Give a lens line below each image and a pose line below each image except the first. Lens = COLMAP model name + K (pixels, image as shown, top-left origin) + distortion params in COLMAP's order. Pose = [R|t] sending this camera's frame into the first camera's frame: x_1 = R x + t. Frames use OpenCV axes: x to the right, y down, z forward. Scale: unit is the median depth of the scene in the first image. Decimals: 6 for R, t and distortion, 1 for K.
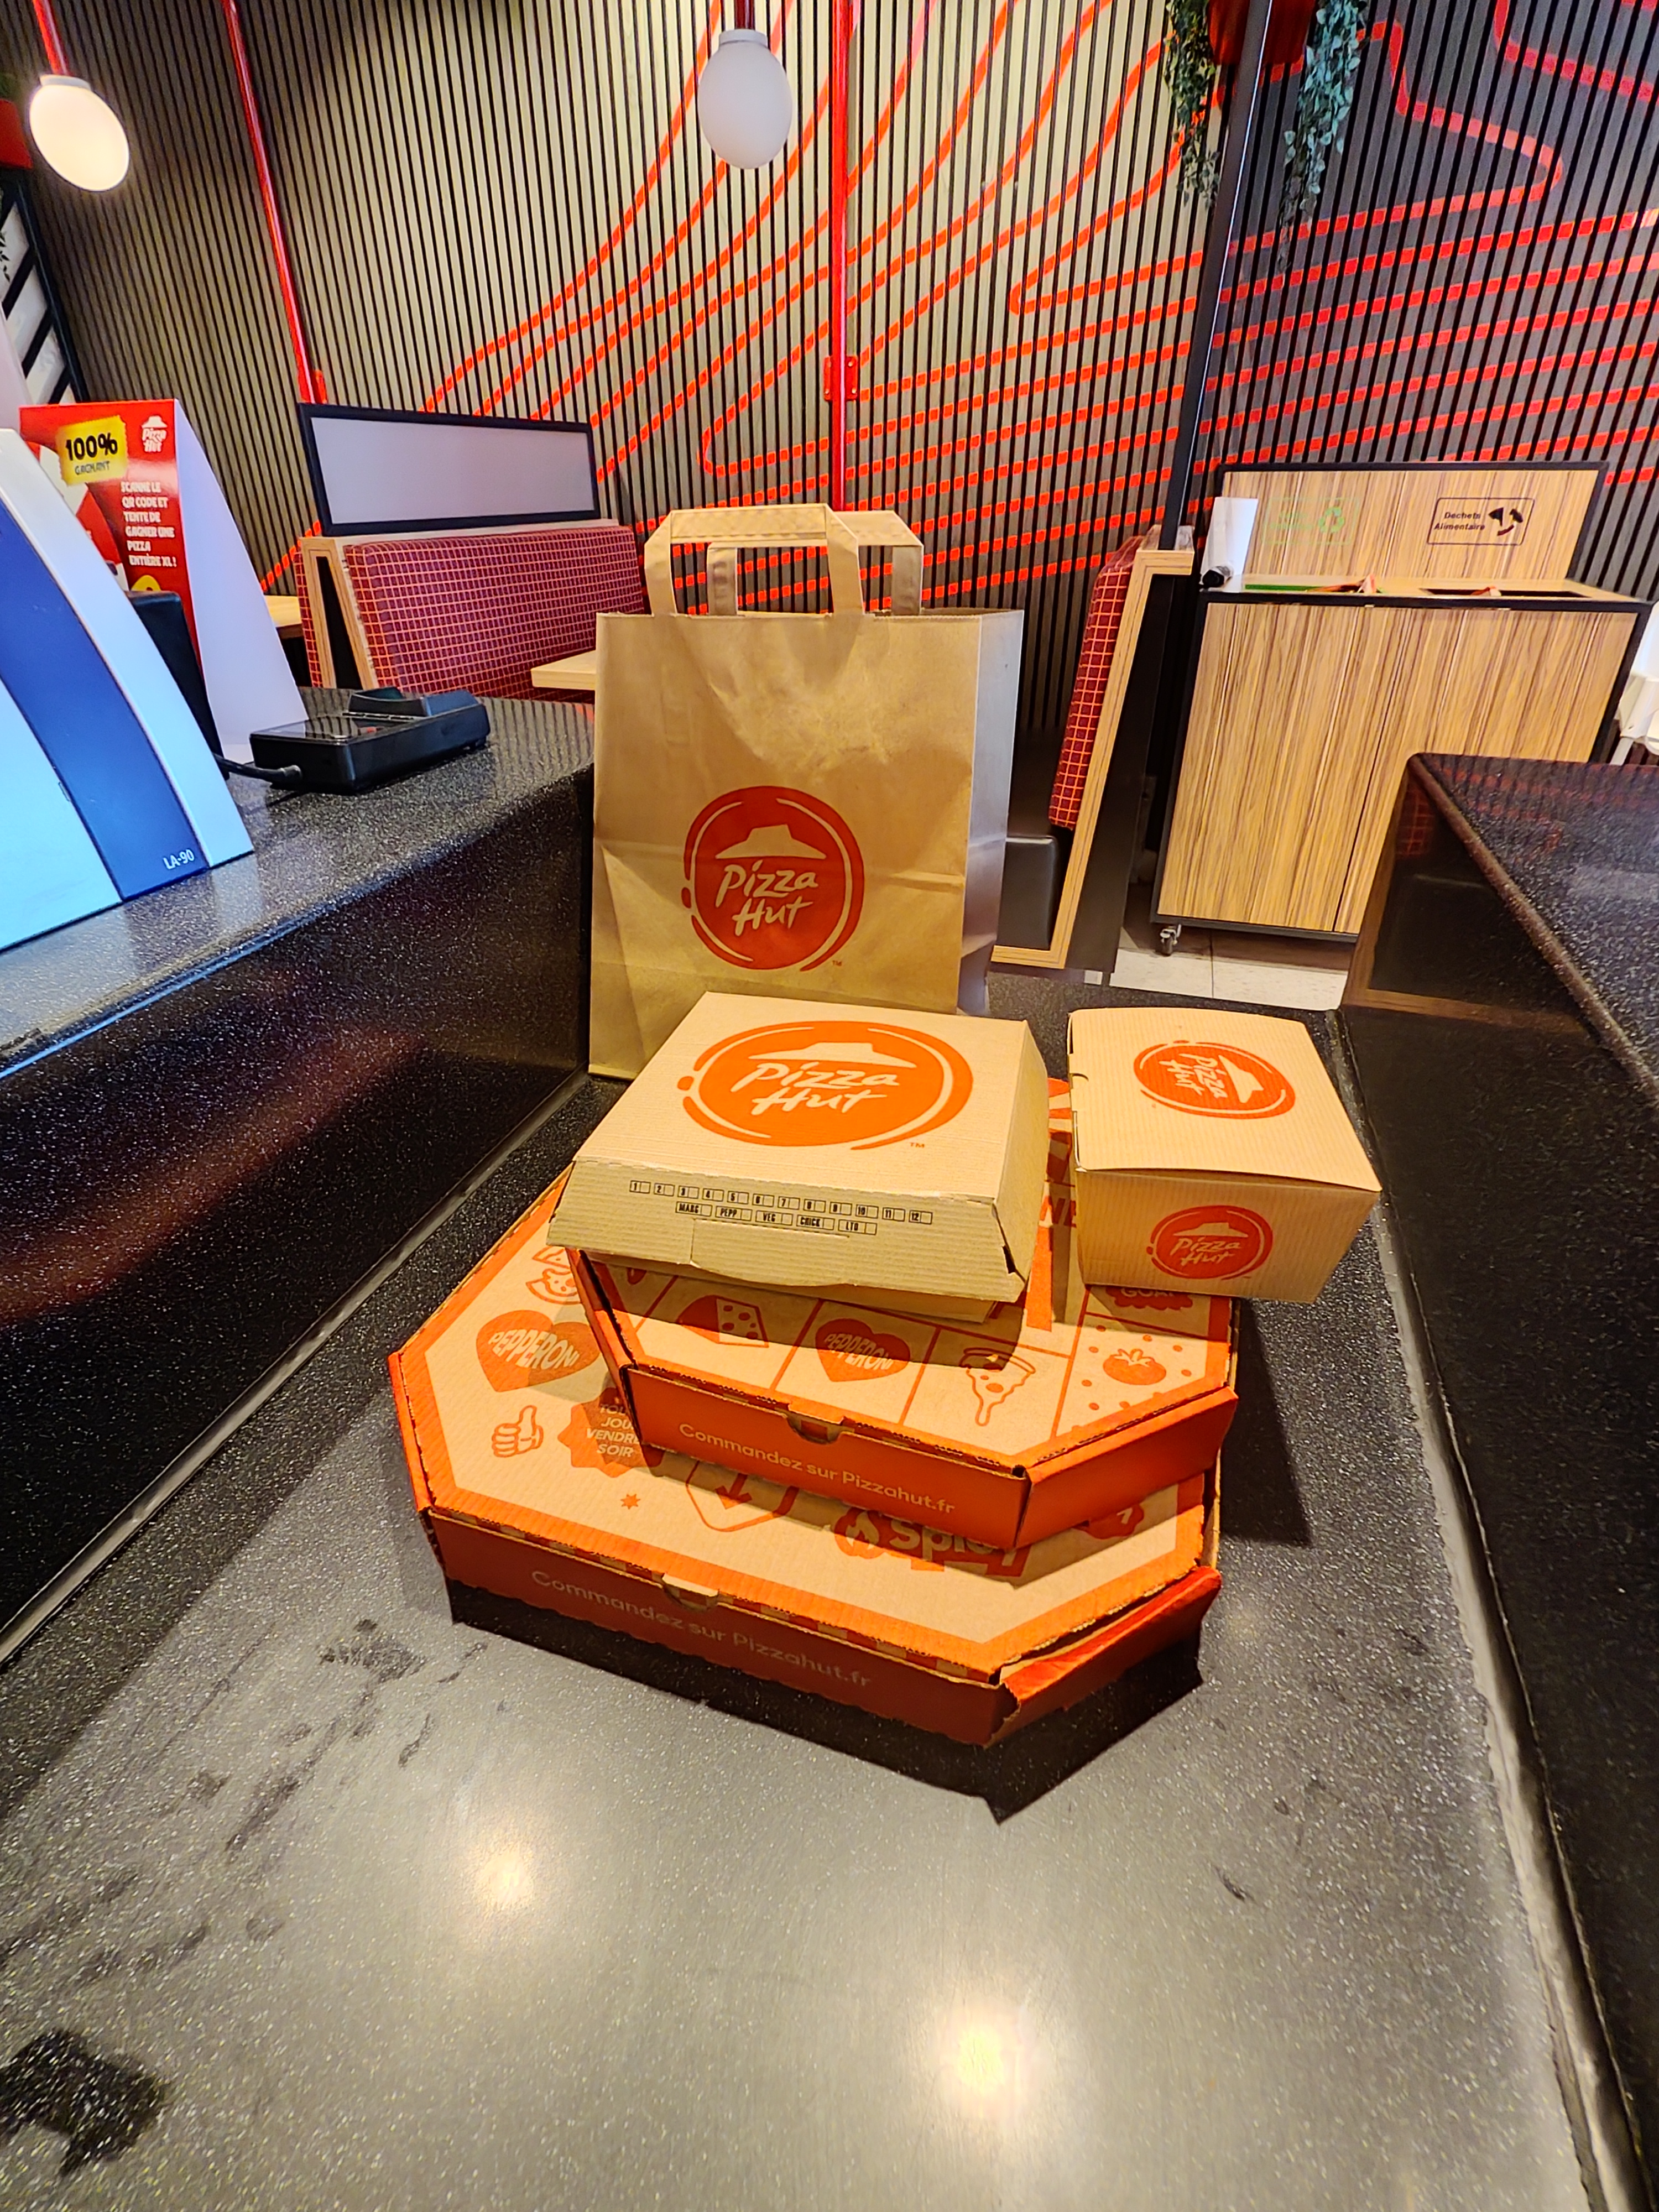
lens RADIAL K [[1071.2, 0, 823.0], [0, 1071.2, 1094.0], [0, 0, 1]] dist [0.001857, 0.001793]
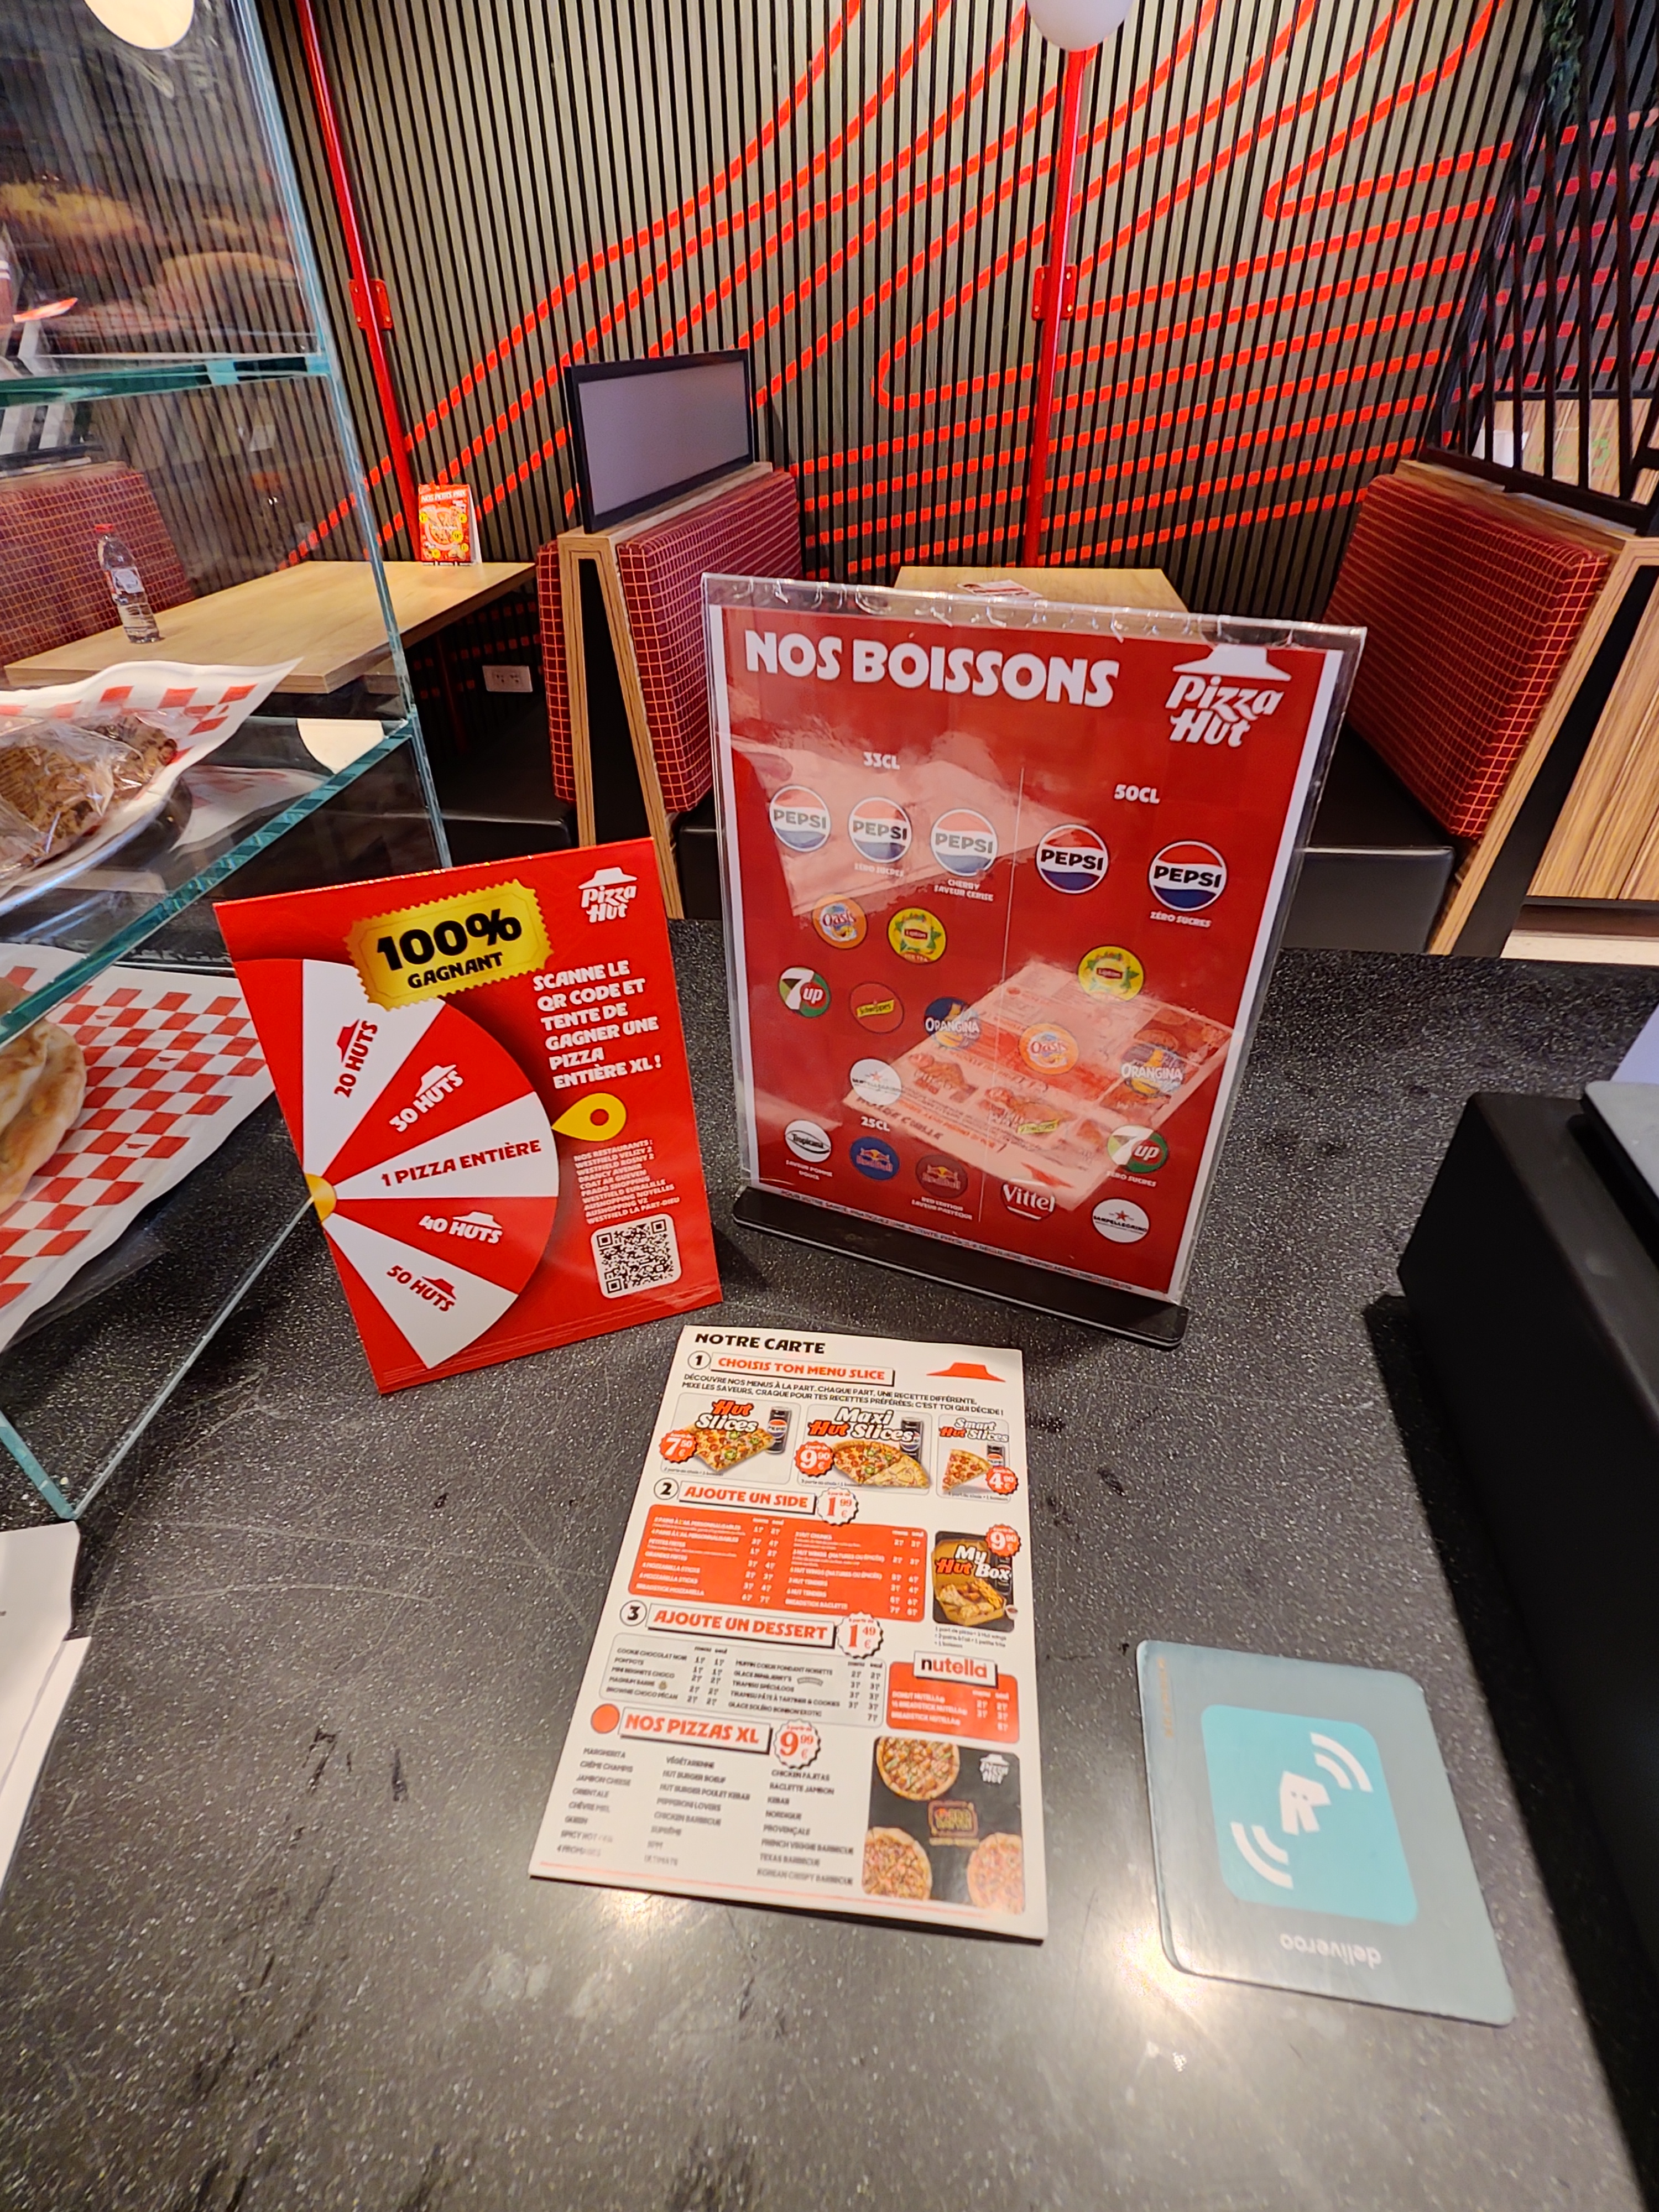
lens RADIAL K [[1071.2, 0, 829.8], [0, 1071.2, 1088.8], [0, 0, 1]] dist [0.001857, 0.001793]
pose [[0.985158, -0.108743, 0.132812, -0.384067], [0.095372, 0.990077, 0.103208, -0.149865], [-0.142717, -0.089010, 0.985753, 0.122690]]
